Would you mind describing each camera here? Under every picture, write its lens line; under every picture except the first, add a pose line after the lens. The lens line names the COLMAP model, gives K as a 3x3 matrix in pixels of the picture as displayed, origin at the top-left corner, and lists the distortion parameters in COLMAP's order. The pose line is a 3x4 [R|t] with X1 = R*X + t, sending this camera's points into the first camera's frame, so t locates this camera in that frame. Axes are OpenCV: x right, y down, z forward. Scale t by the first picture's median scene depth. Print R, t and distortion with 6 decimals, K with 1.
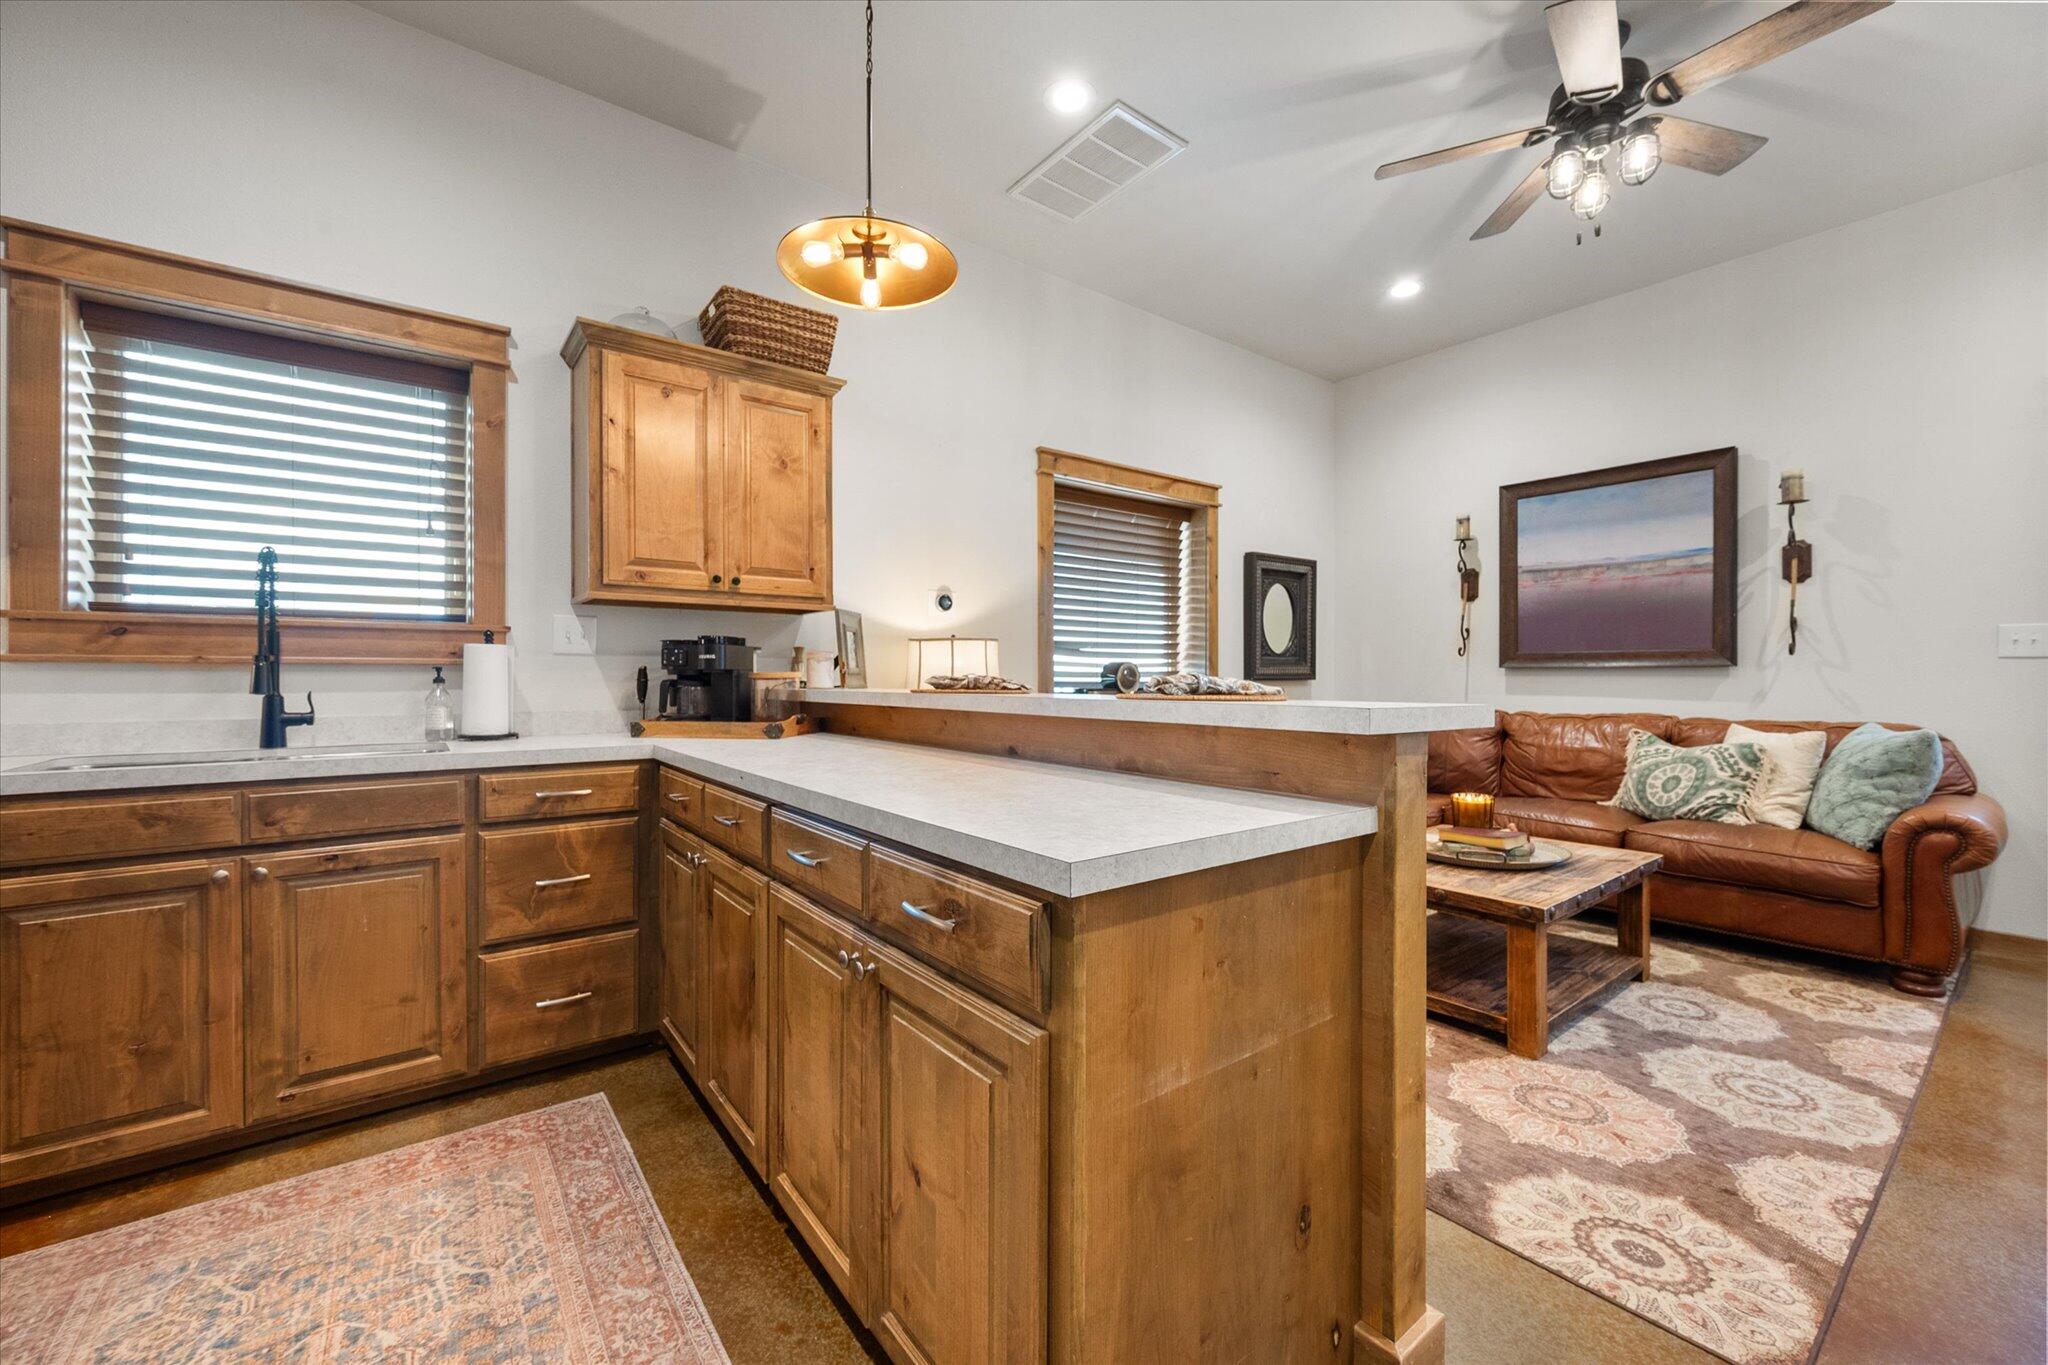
lens RADIAL K [[809.0, 0, 1024.6], [0, 809.0, 683.4], [0, 0, 1]] dist [-0.000658, 0.000011]
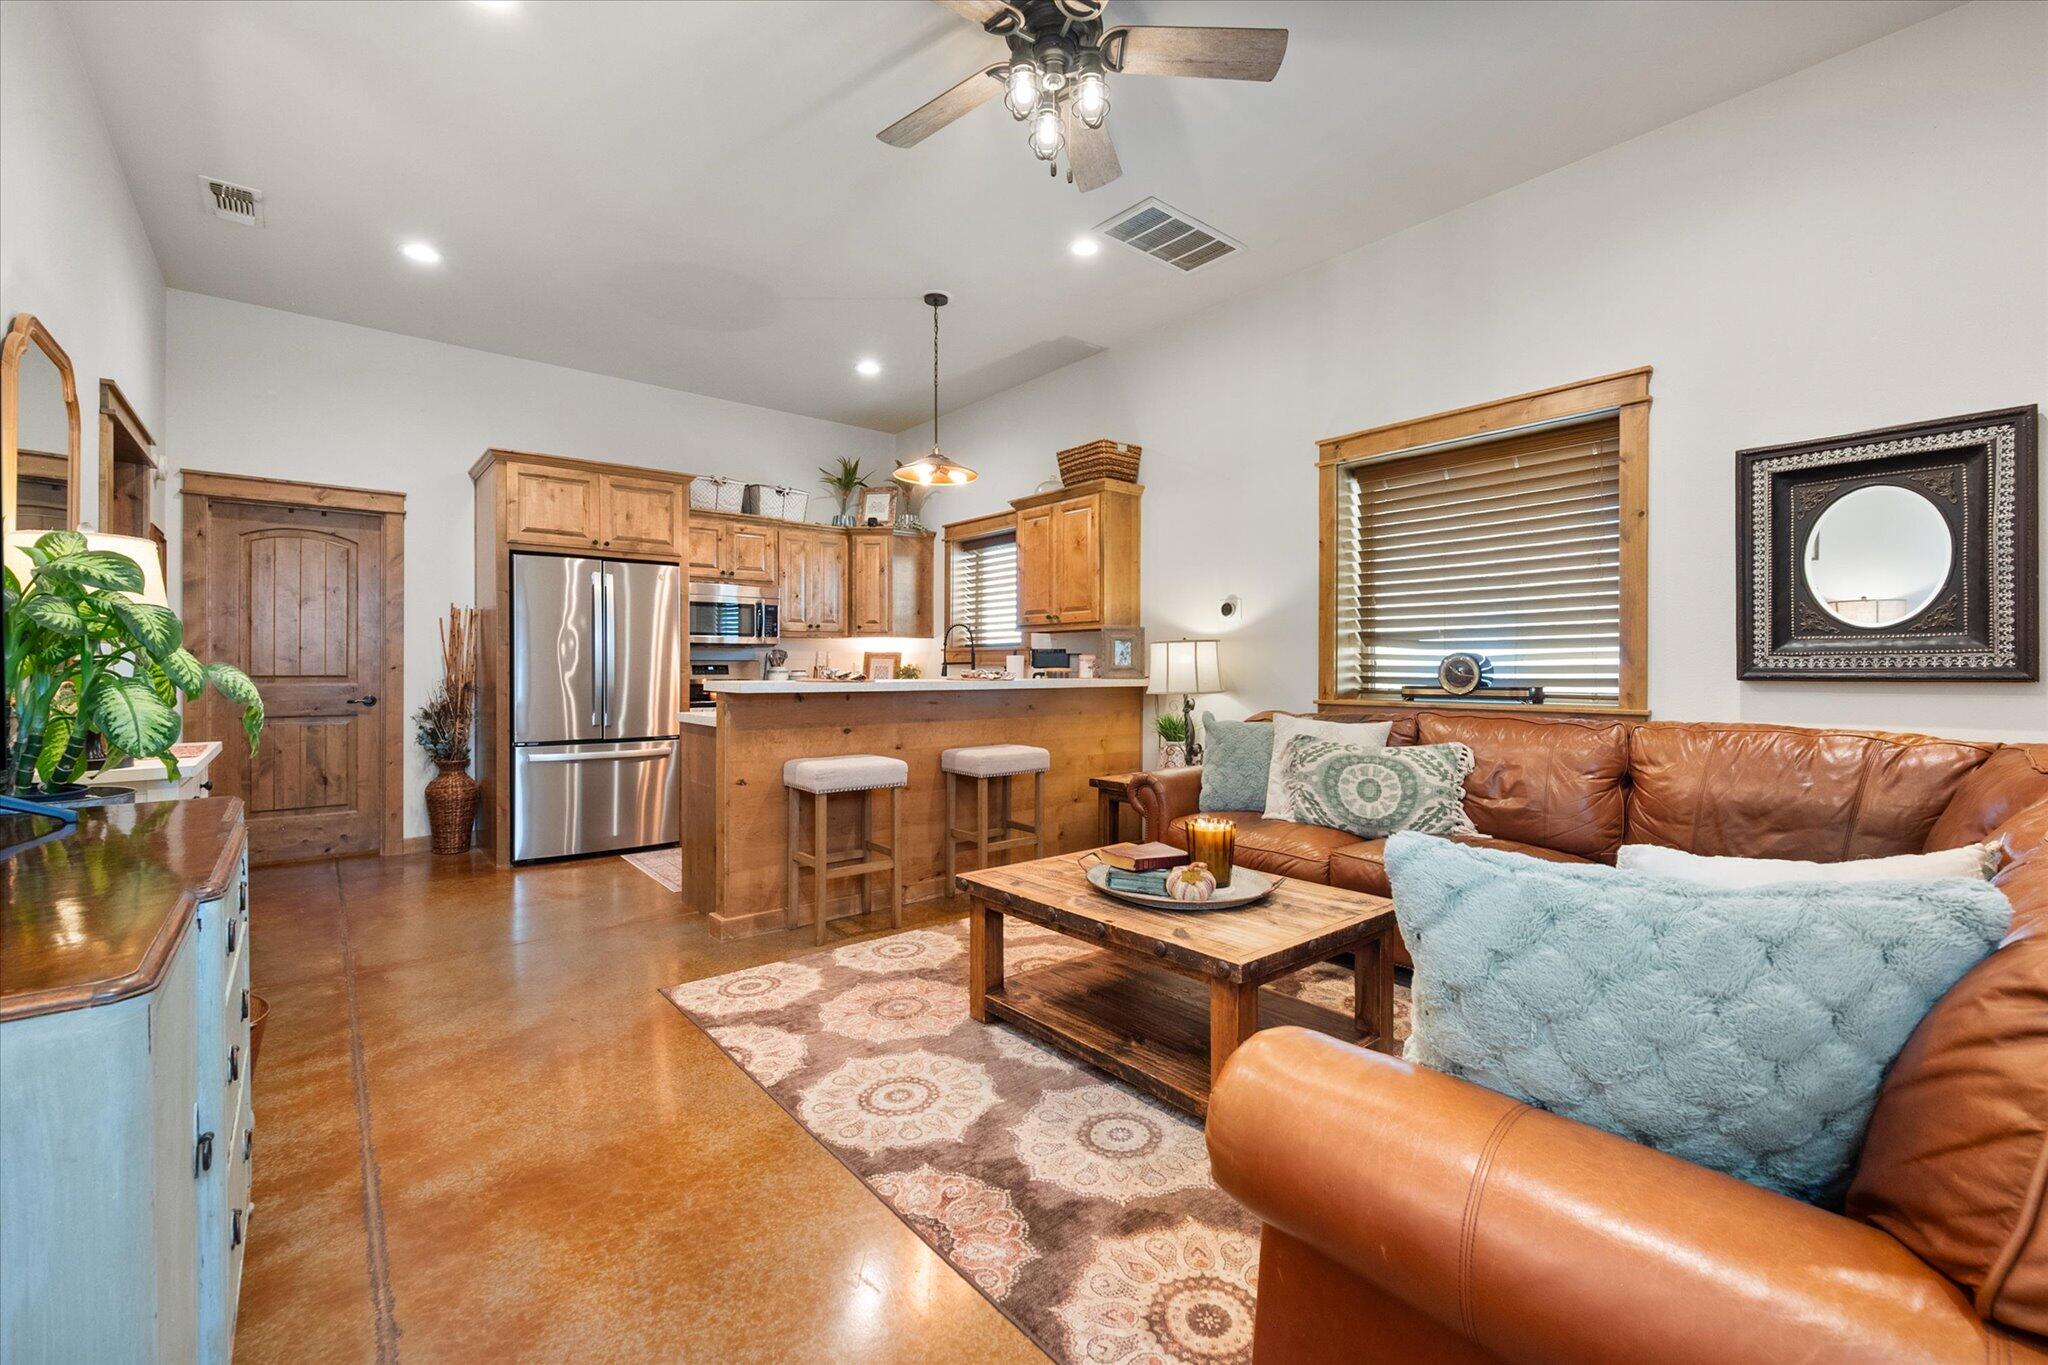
lens RADIAL K [[848.4, 0, 1030.4], [0, 848.4, 667.9], [0, 0, 1]] dist [-0.001819, -0.000082]
pose [[0.048163, -0.001826, -0.998838, 1.521048], [-0.010471, 0.999942, -0.002332, -0.009659], [0.998785, 0.010571, 0.048141, 0.862349]]
